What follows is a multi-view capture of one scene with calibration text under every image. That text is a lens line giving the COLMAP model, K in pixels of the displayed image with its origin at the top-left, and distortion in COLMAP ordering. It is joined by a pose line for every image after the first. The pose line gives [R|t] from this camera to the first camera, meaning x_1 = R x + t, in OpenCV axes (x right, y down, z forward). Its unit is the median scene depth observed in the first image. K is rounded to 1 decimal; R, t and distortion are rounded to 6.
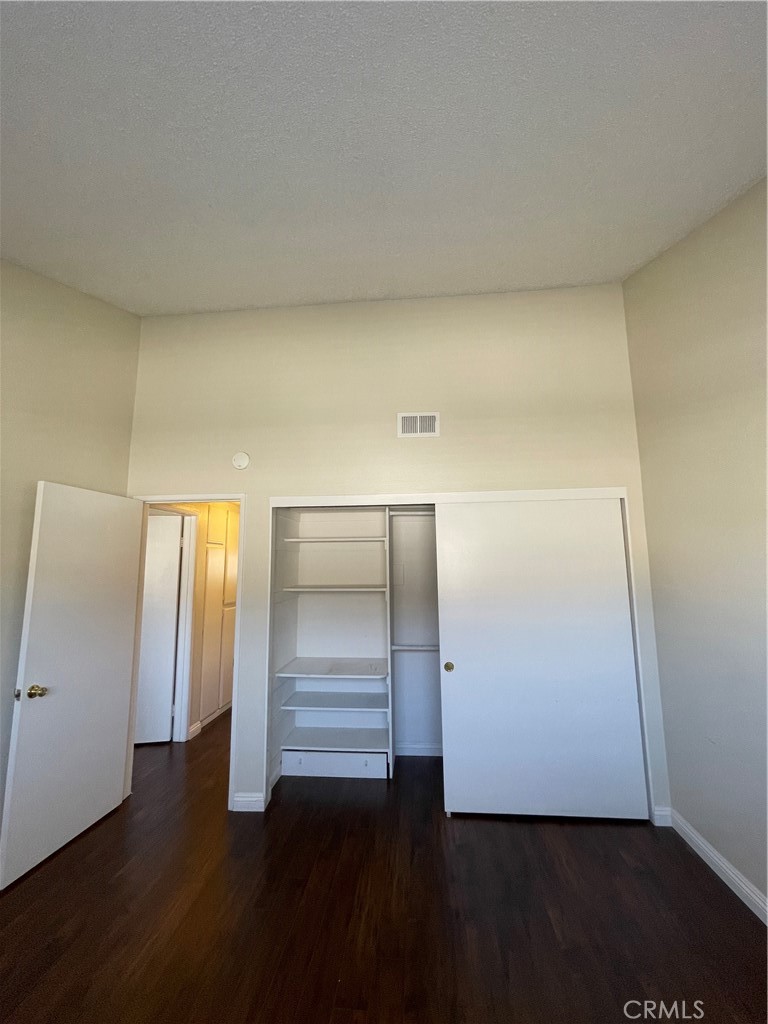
lens RADIAL K [[417.8, 0, 384.4], [0, 417.8, 506.8], [0, 0, 1]] dist [-0.000284, 0.000011]
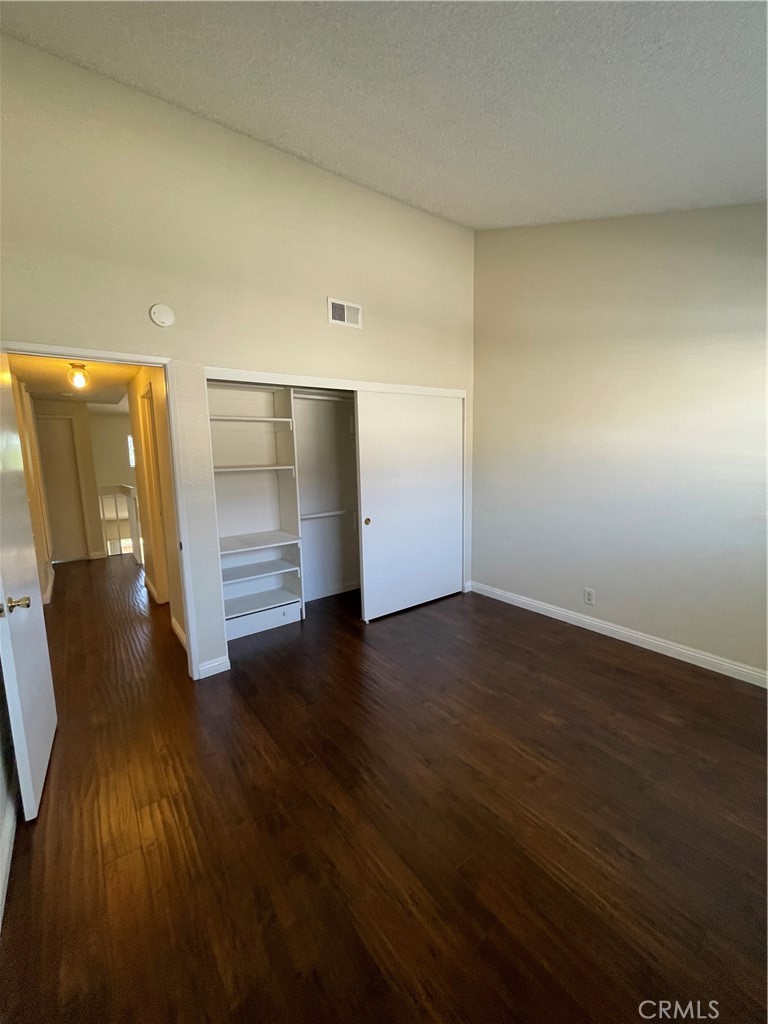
lens RADIAL K [[417.8, 0, 384.4], [0, 417.8, 506.8], [0, 0, 1]] dist [-0.000284, 0.000011]
pose [[0.745149, -0.095894, 0.659968, -0.626133], [-0.077824, 0.970343, 0.228861, 0.034900], [-0.662342, -0.221897, 0.715587, 0.043603]]
